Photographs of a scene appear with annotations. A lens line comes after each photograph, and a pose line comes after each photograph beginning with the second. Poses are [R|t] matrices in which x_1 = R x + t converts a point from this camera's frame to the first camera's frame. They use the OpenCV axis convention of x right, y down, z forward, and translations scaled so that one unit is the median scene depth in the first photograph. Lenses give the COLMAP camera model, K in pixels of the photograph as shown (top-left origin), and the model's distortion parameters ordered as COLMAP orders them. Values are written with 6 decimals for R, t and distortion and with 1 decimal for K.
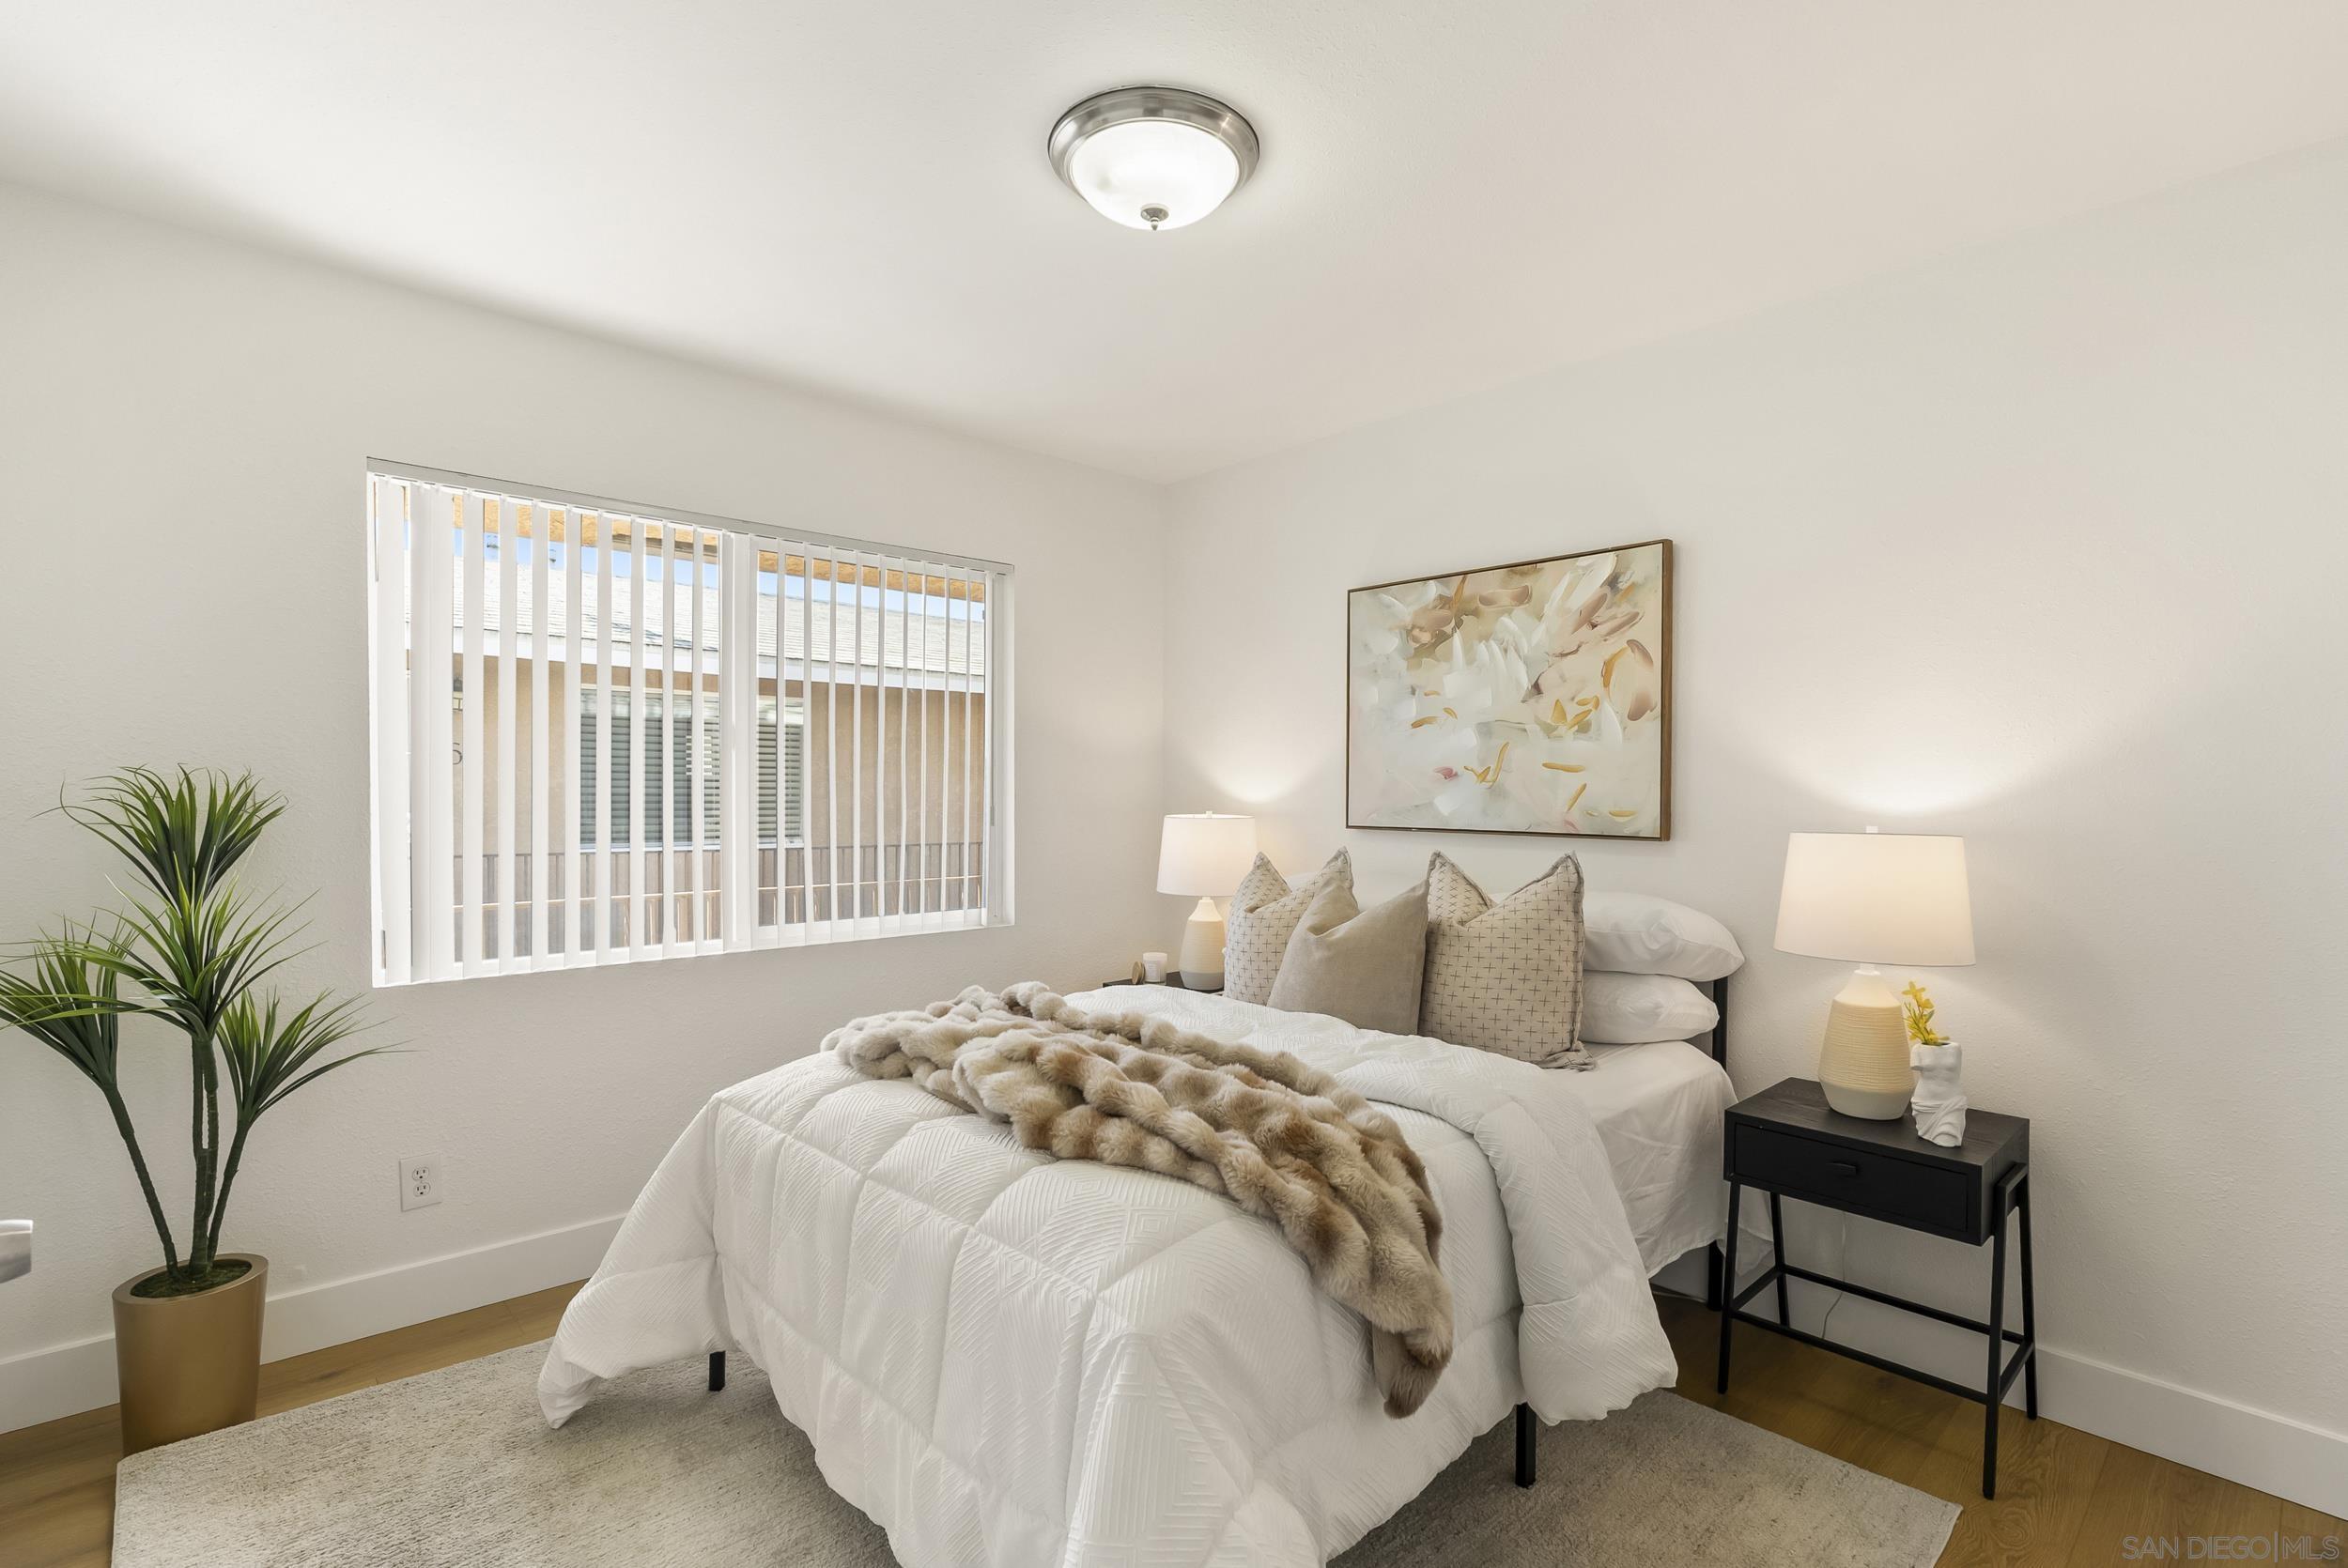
lens RADIAL K [[1060.2, 0, 1161.3], [0, 1060.2, 779.9], [0, 0, 1]] dist [-0.002539, -0.000557]
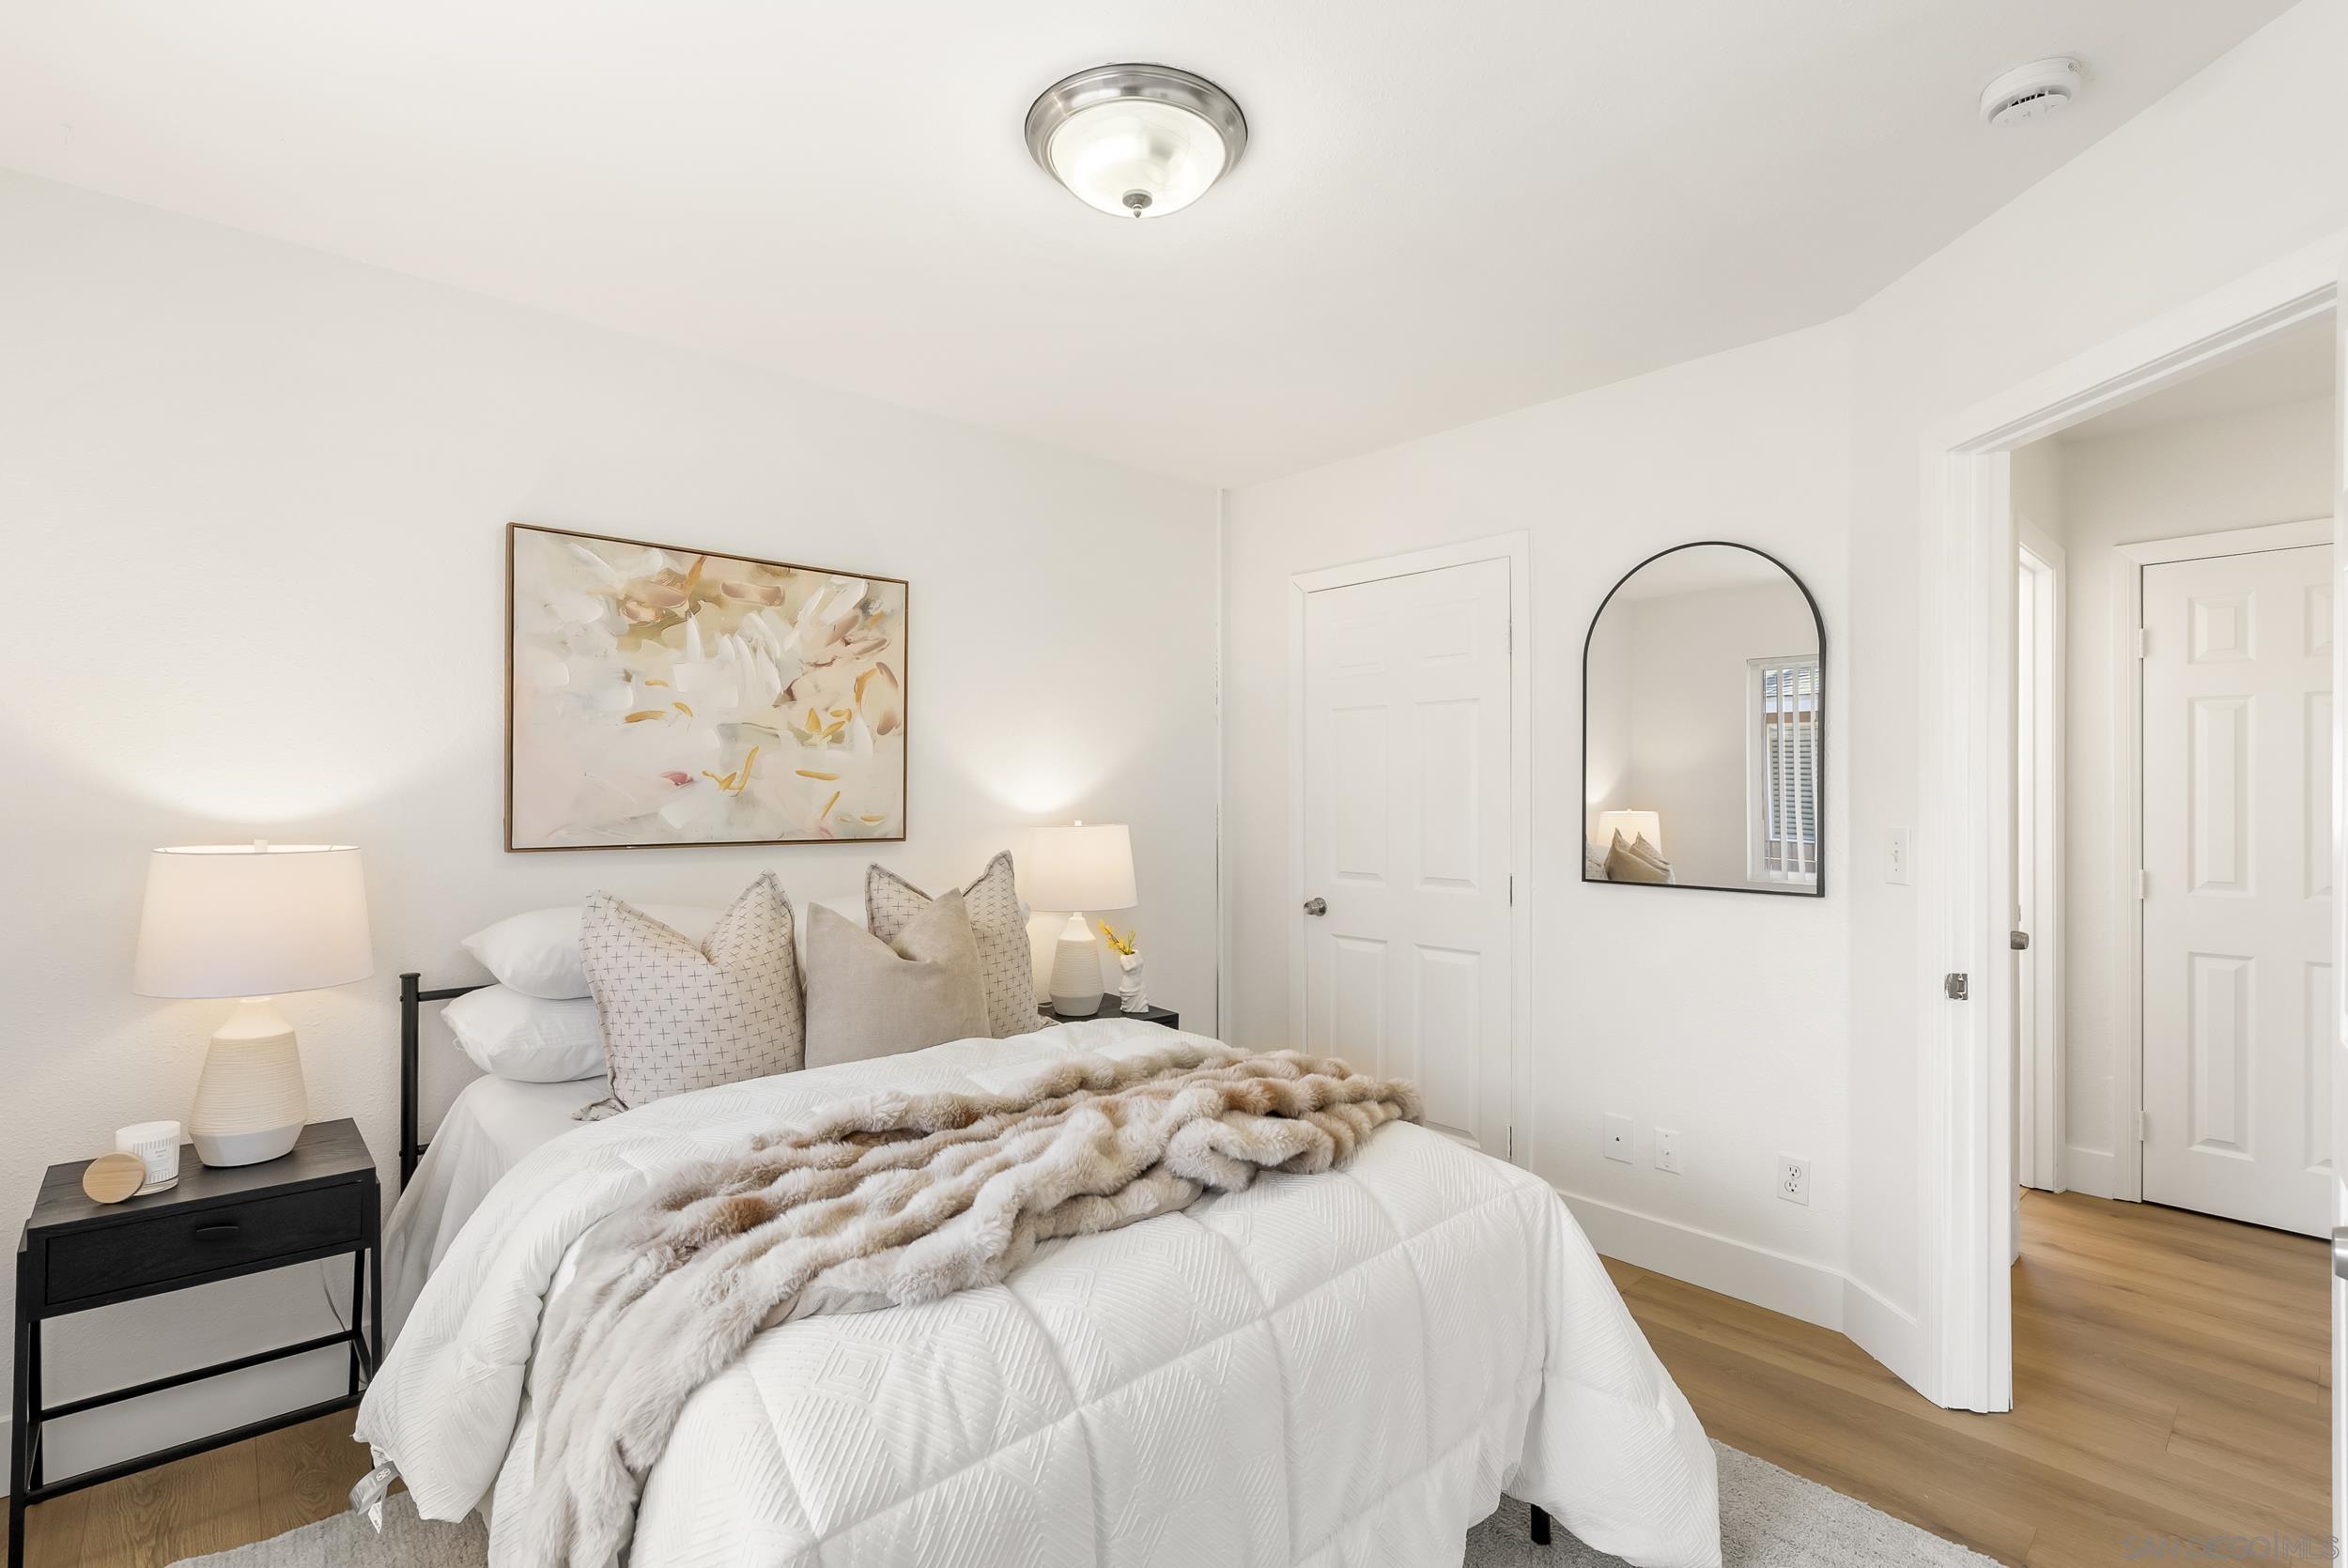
lens RADIAL K [[1060.2, 0, 1161.3], [0, 1060.2, 779.9], [0, 0, 1]] dist [-0.002539, -0.000557]
pose [[0.035711, 0.006970, 0.999338, -0.612969], [-0.009343, 0.999934, -0.006641, -0.003585], [-0.999318, -0.009100, 0.035774, 0.615119]]
